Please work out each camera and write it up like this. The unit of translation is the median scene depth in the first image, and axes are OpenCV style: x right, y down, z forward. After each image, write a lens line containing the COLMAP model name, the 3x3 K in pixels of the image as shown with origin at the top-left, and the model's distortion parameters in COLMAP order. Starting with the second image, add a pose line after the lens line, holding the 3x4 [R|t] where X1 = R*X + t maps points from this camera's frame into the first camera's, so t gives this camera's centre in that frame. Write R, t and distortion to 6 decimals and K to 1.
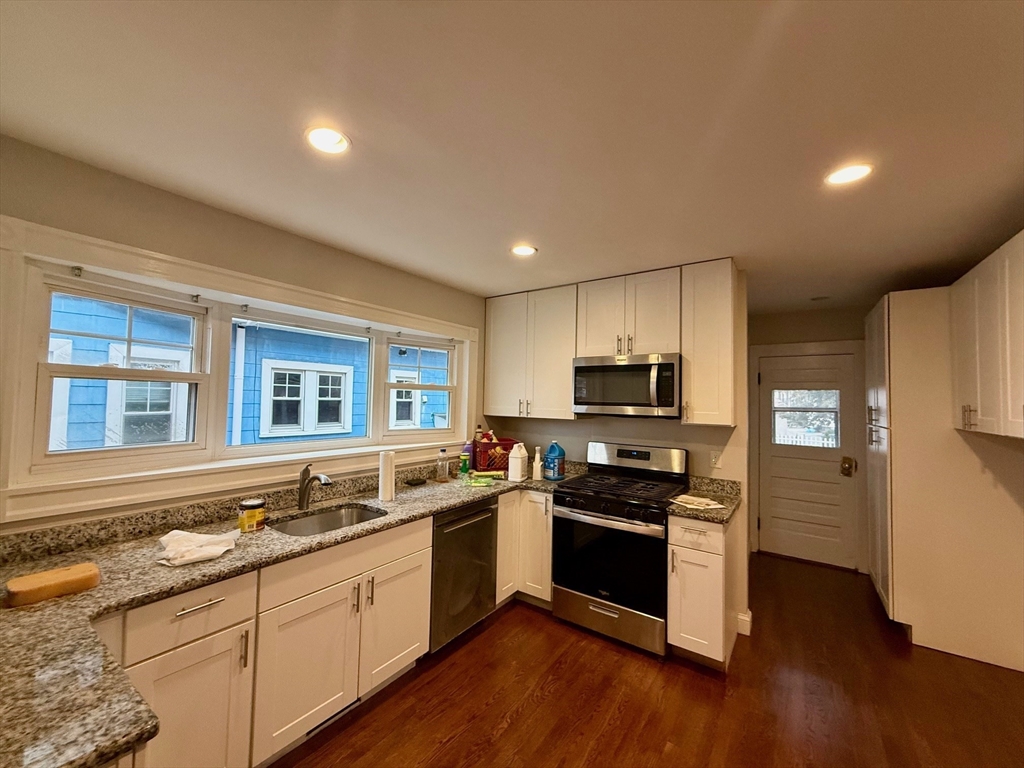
lens RADIAL K [[407.6, 0, 509.1], [0, 407.6, 385.3], [0, 0, 1]] dist [-0.000431, 0.000250]
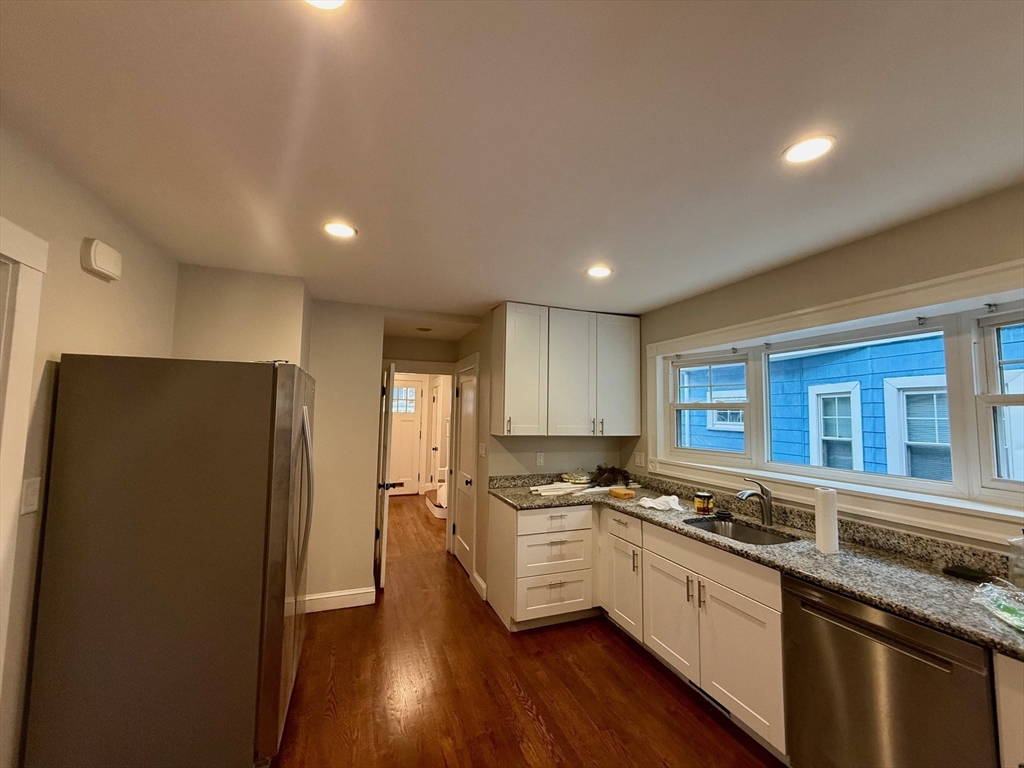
lens RADIAL K [[407.6, 0, 509.1], [0, 407.6, 385.3], [0, 0, 1]] dist [-0.000431, 0.000250]
pose [[-0.563717, -0.089422, -0.821113, 0.659918], [0.000409, 0.994092, -0.108541, 0.049161], [0.825968, -0.061522, -0.560350, 0.900287]]
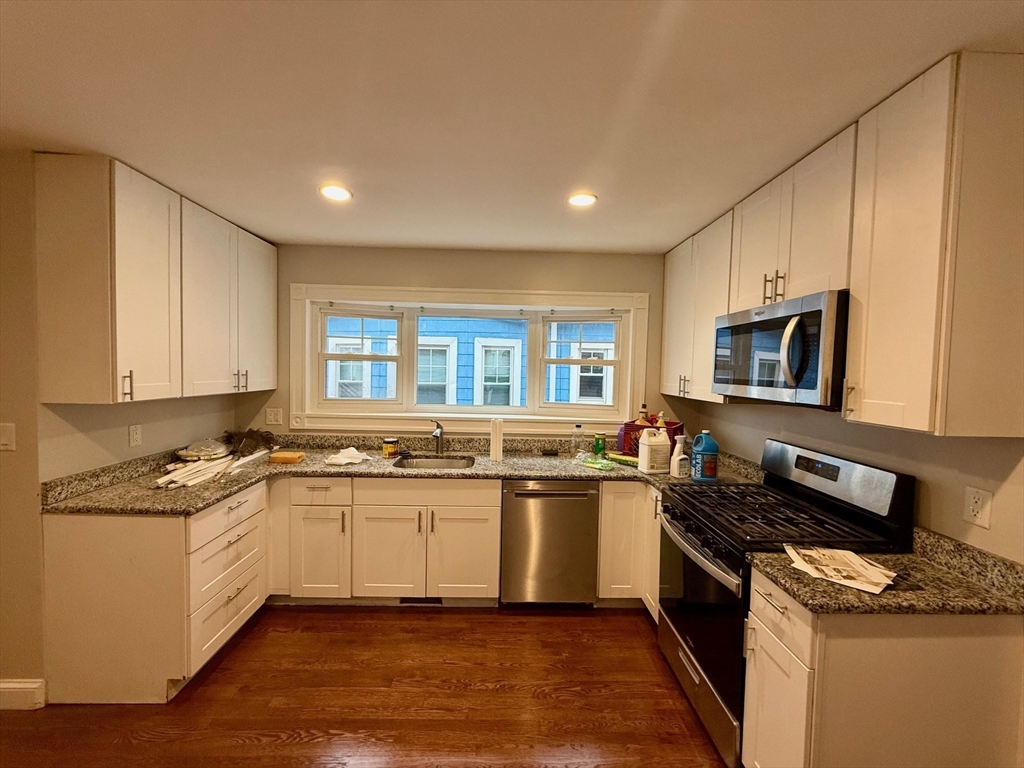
lens RADIAL K [[407.6, 0, 509.1], [0, 407.6, 385.3], [0, 0, 1]] dist [-0.000431, 0.000250]
pose [[0.594161, 0.026635, -0.803905, 0.608009], [0.016386, 0.998843, 0.045204, 0.016533], [0.804179, -0.040031, 0.593037, 0.331805]]
